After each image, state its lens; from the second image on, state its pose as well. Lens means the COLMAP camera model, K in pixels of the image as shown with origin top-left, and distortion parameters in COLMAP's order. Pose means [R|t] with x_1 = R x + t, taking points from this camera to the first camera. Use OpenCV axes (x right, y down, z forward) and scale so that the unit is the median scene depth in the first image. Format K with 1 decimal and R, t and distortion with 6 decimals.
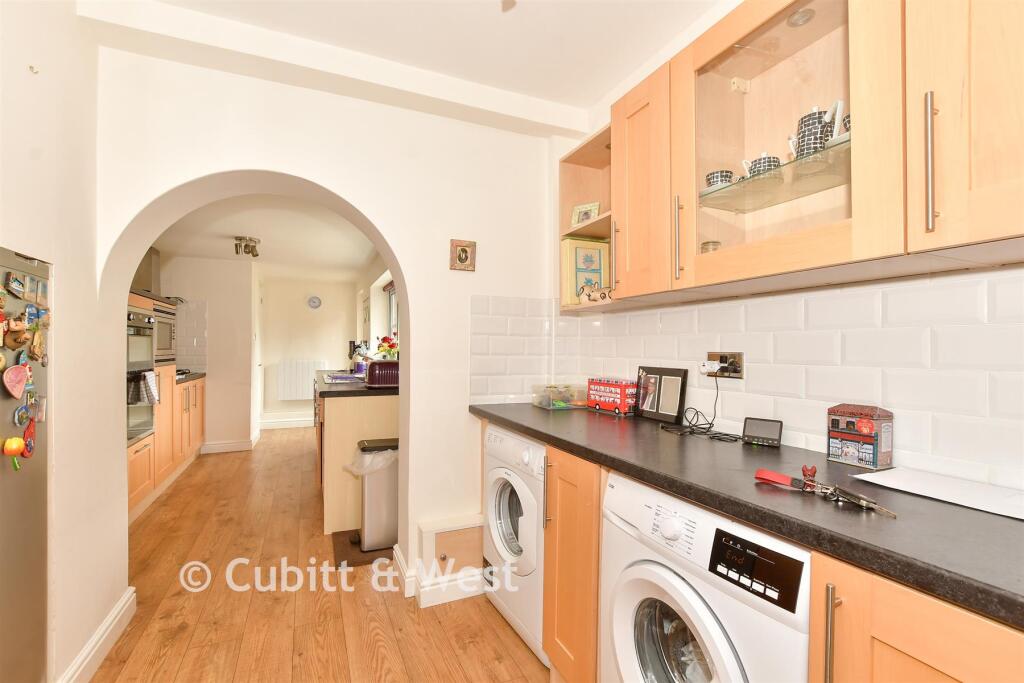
lens RADIAL K [[469.1, 0, 512.0], [0, 469.1, 341.5], [0, 0, 1]] dist [-0.002902, -0.000246]
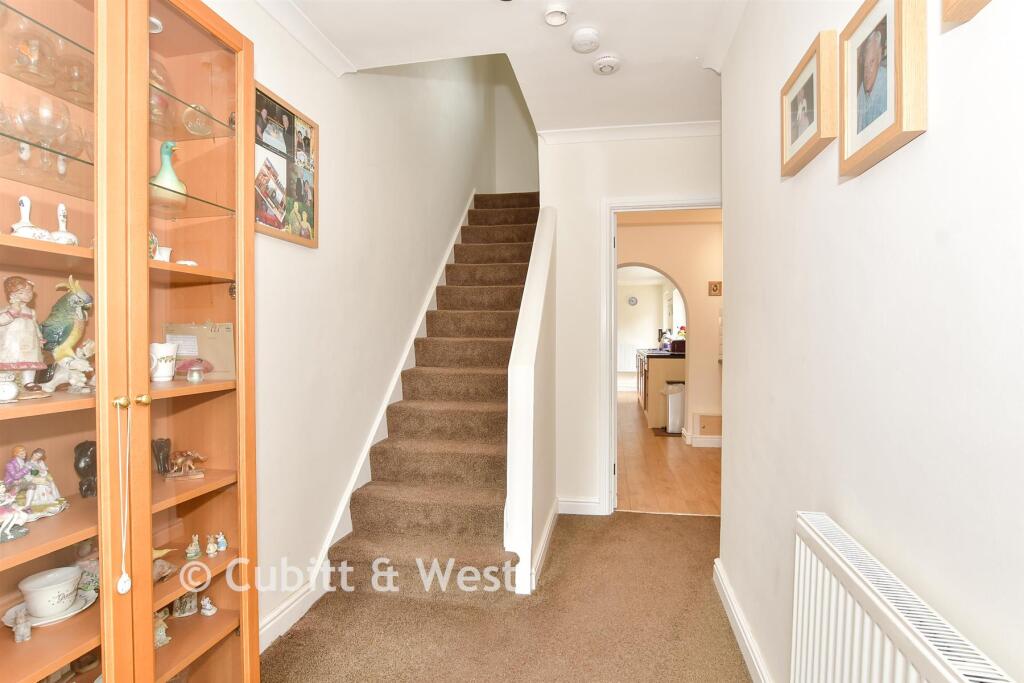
lens RADIAL K [[469.1, 0, 512.0], [0, 469.1, 341.5], [0, 0, 1]] dist [-0.002902, -0.000246]
pose [[0.808018, 0.009940, -0.589074, 0.198592], [0.005240, 0.999697, 0.024057, -0.000120], [0.589134, -0.022526, 0.807721, -0.616028]]
